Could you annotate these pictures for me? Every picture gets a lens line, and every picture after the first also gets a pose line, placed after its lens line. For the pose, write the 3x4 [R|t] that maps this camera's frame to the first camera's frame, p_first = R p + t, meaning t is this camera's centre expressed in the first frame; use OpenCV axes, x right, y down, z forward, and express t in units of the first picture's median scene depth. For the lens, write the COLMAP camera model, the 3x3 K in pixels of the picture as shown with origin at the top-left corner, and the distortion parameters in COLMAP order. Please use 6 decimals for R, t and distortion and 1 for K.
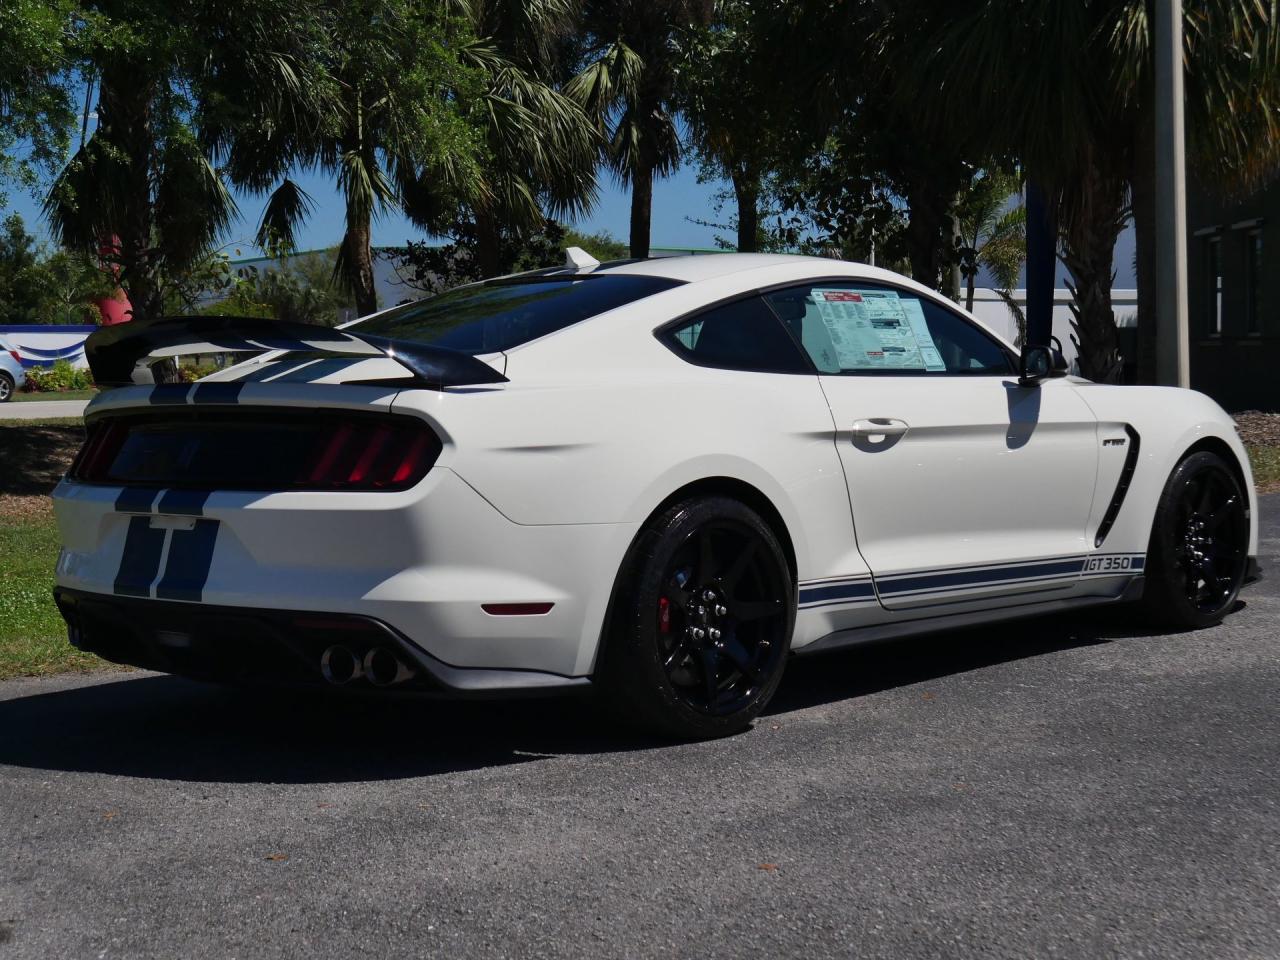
lens RADIAL K [[2143.3, 0, 617.1], [0, 2143.3, 487.4], [0, 0, 1]] dist [0.007623, 0.000000]
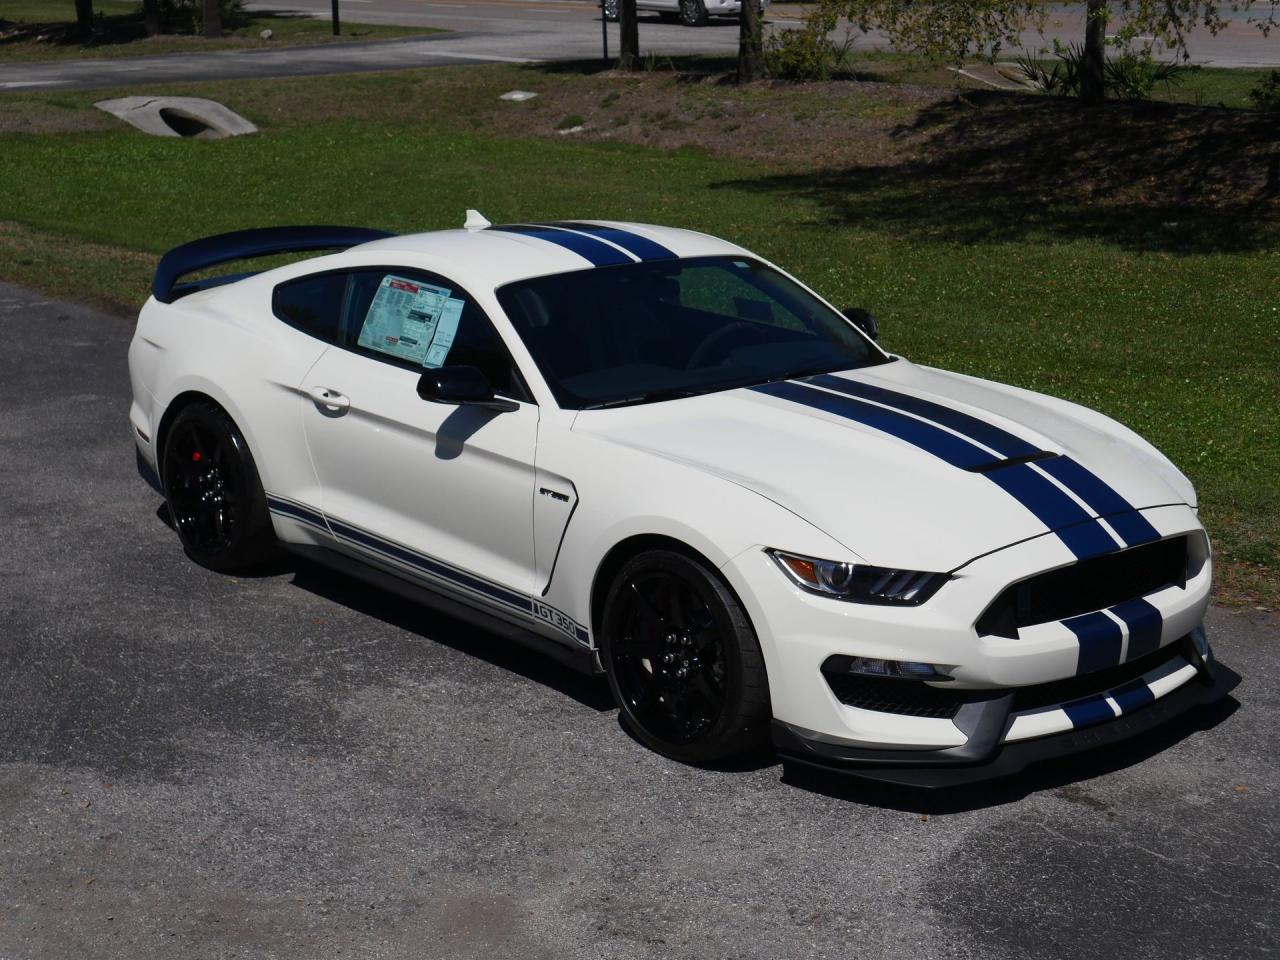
lens RADIAL K [[2167.1, 0, 645.1], [0, 2167.1, 469.4], [0, 0, 1]] dist [0.007269, 0.000000]
pose [[-0.102407, 0.253000, -0.962031, 1.227950], [-0.058971, 0.963871, 0.259761, -0.301795], [0.992993, 0.083334, -0.083787, 1.223378]]
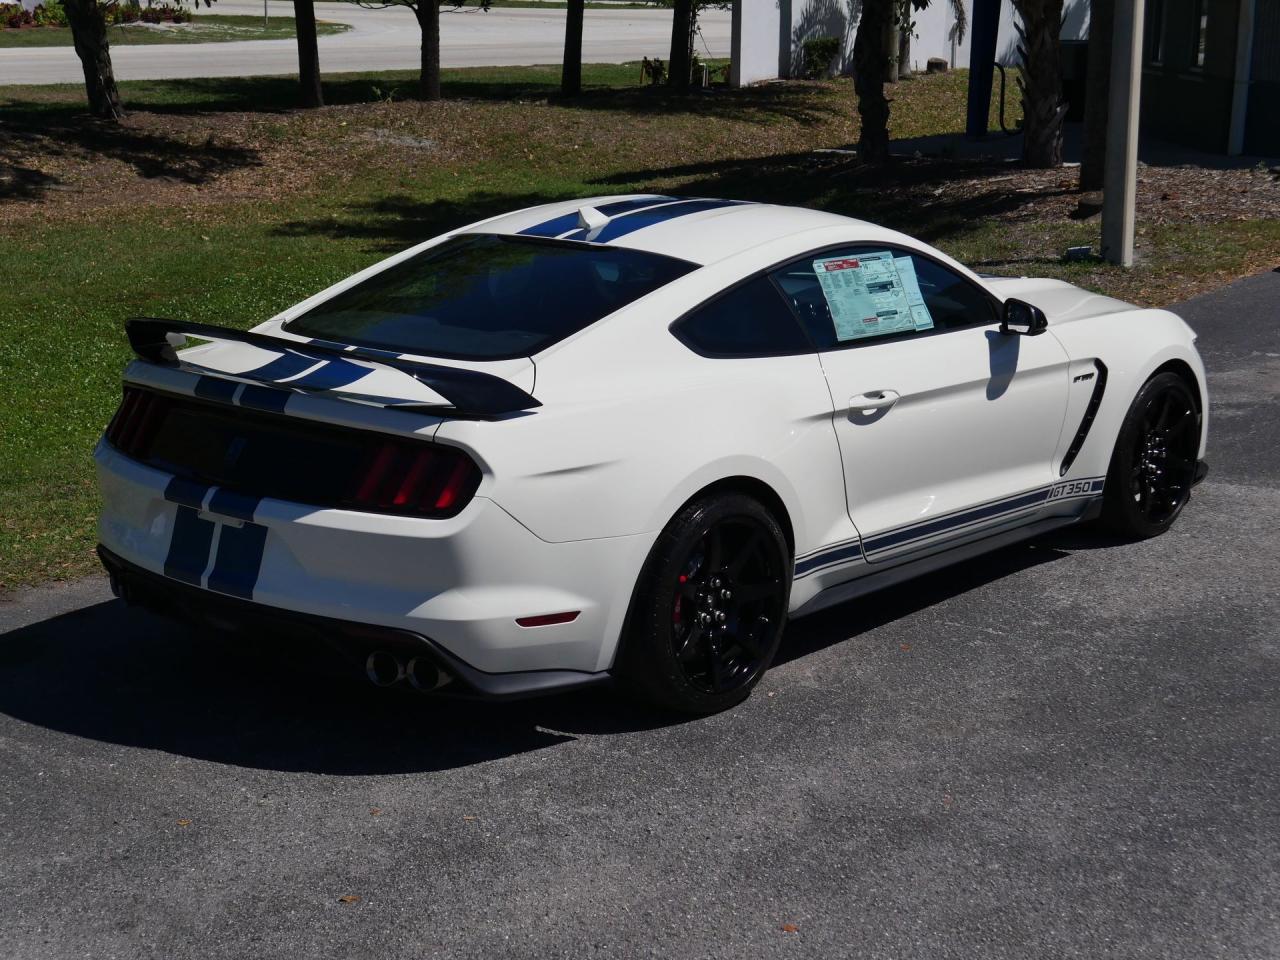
lens RADIAL K [[2143.3, 0, 610.8], [0, 2143.3, 489.2], [0, 0, 1]] dist [0.007623, 0.000000]
pose [[0.999000, 0.019107, 0.040425, -0.047789], [-0.025865, 0.984426, 0.173888, -0.158994], [-0.036473, -0.174760, 0.983935, -0.048487]]
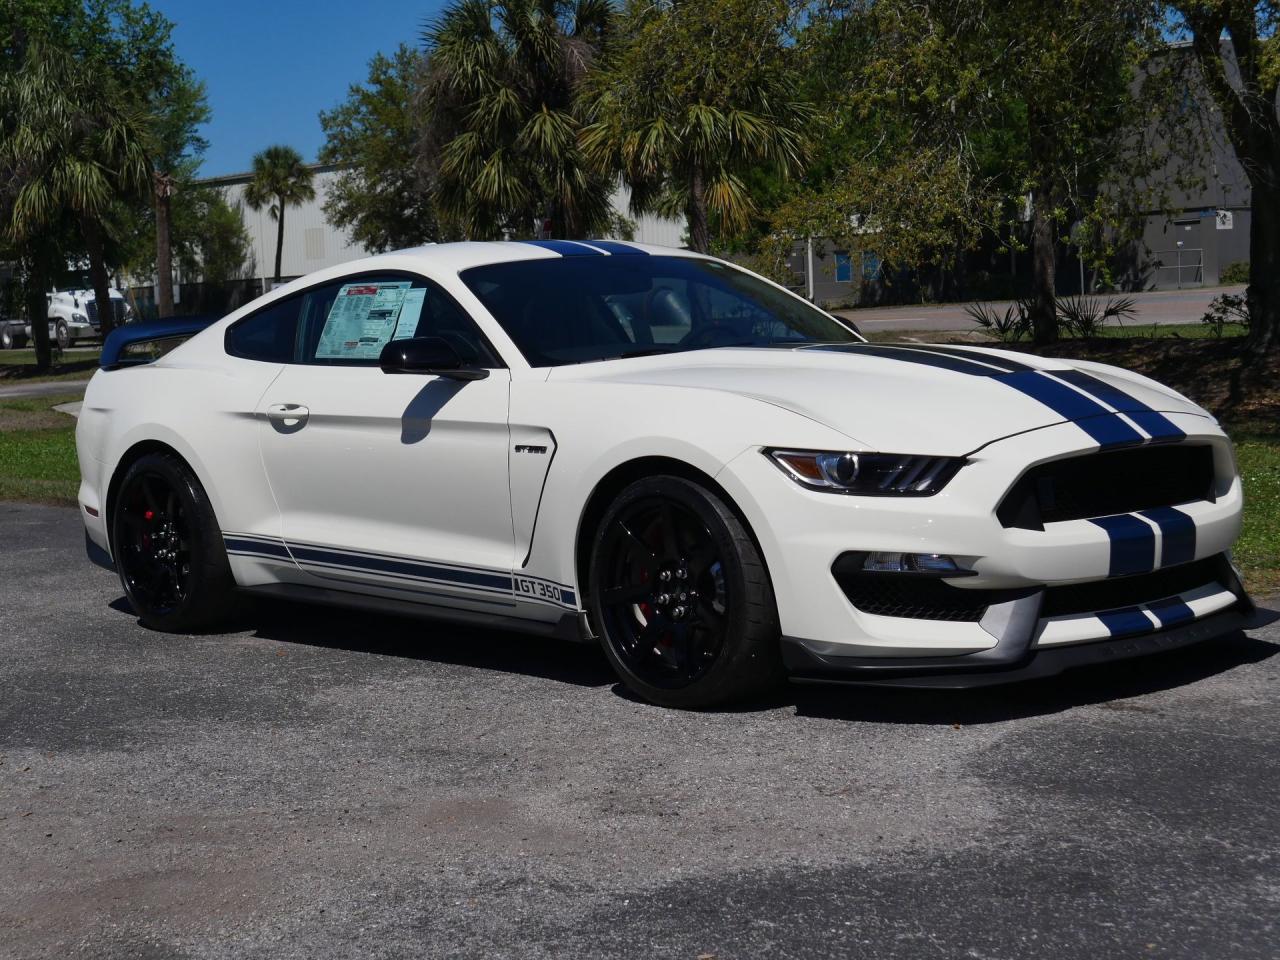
lens RADIAL K [[2167.1, 0, 645.0], [0, 2167.1, 480.7], [0, 0, 1]] dist [0.007269, 0.000000]
pose [[-0.078024, 0.105684, -0.991334, 1.191226], [-0.009805, 0.994236, 0.106765, -0.110953], [0.996903, 0.018050, -0.076538, 1.219159]]
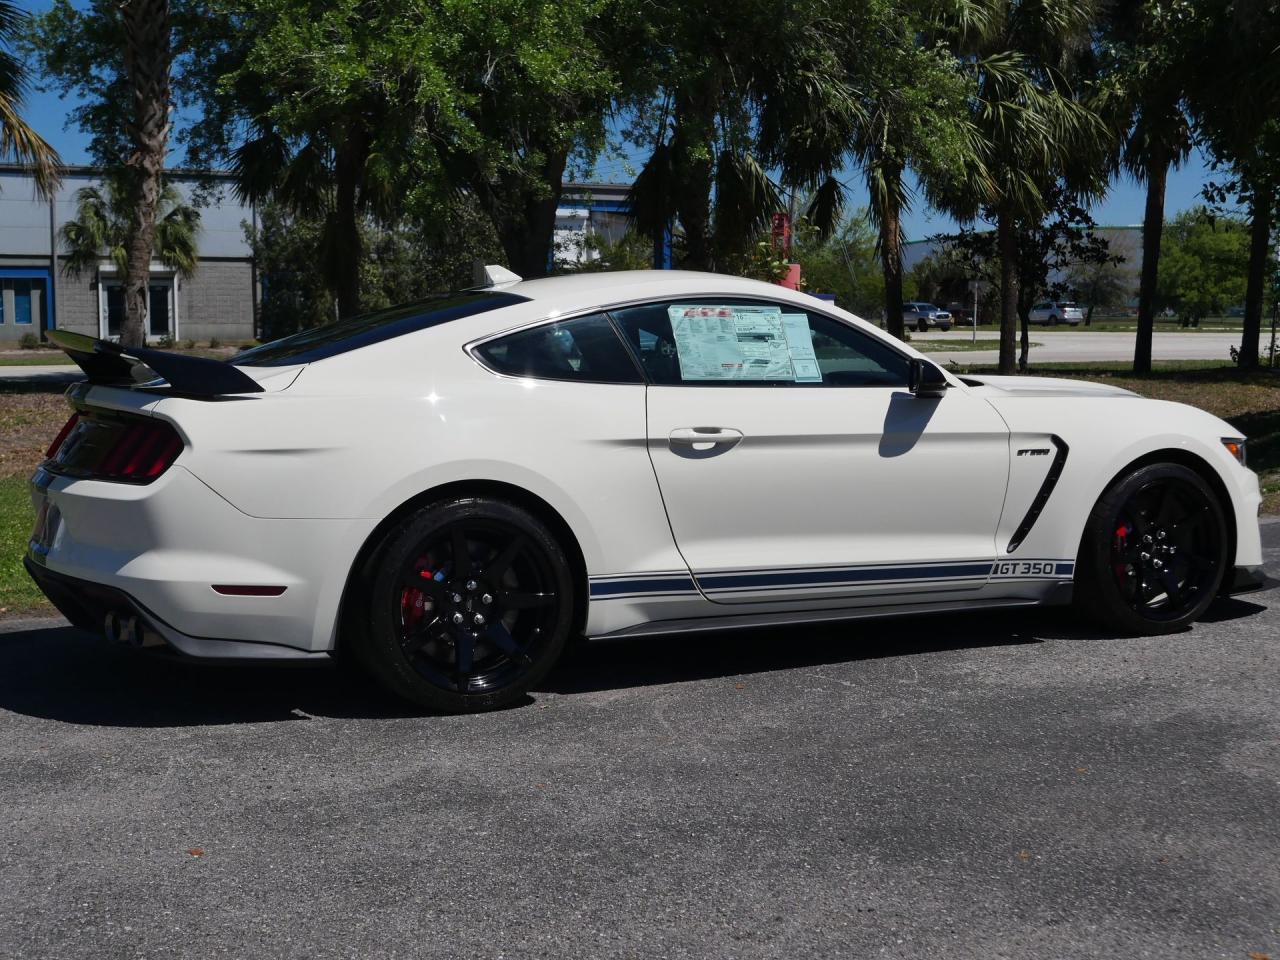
lens RADIAL K [[1740.6, 0, 615.1], [0, 1740.6, 490.9], [0, 0, 1]] dist [0.001118, 0.000000]
pose [[0.935233, 0.047332, -0.350854, 0.371394], [-0.033741, 0.998428, 0.044755, -0.036366], [0.352421, -0.030019, 0.935360, 0.155278]]
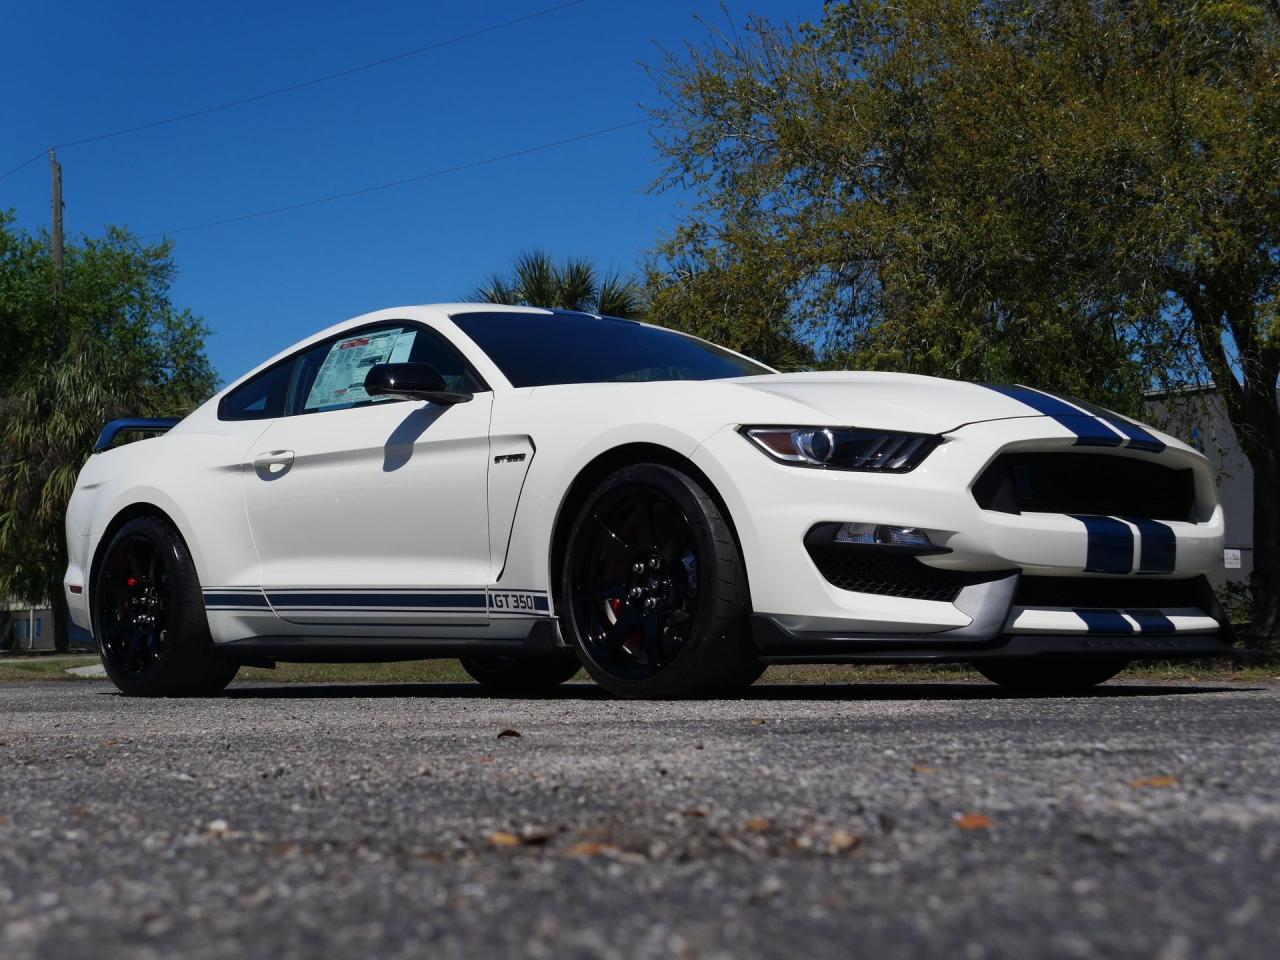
lens RADIAL K [[2140.9, 0, 643.2], [0, 2140.9, 483.2], [0, 0, 1]] dist [0.009539, 0.000000]
pose [[-0.087007, -0.053306, -0.994780, 1.178804], [-0.042063, 0.997873, -0.049793, 0.031893], [0.995319, 0.037511, -0.089064, 1.238223]]
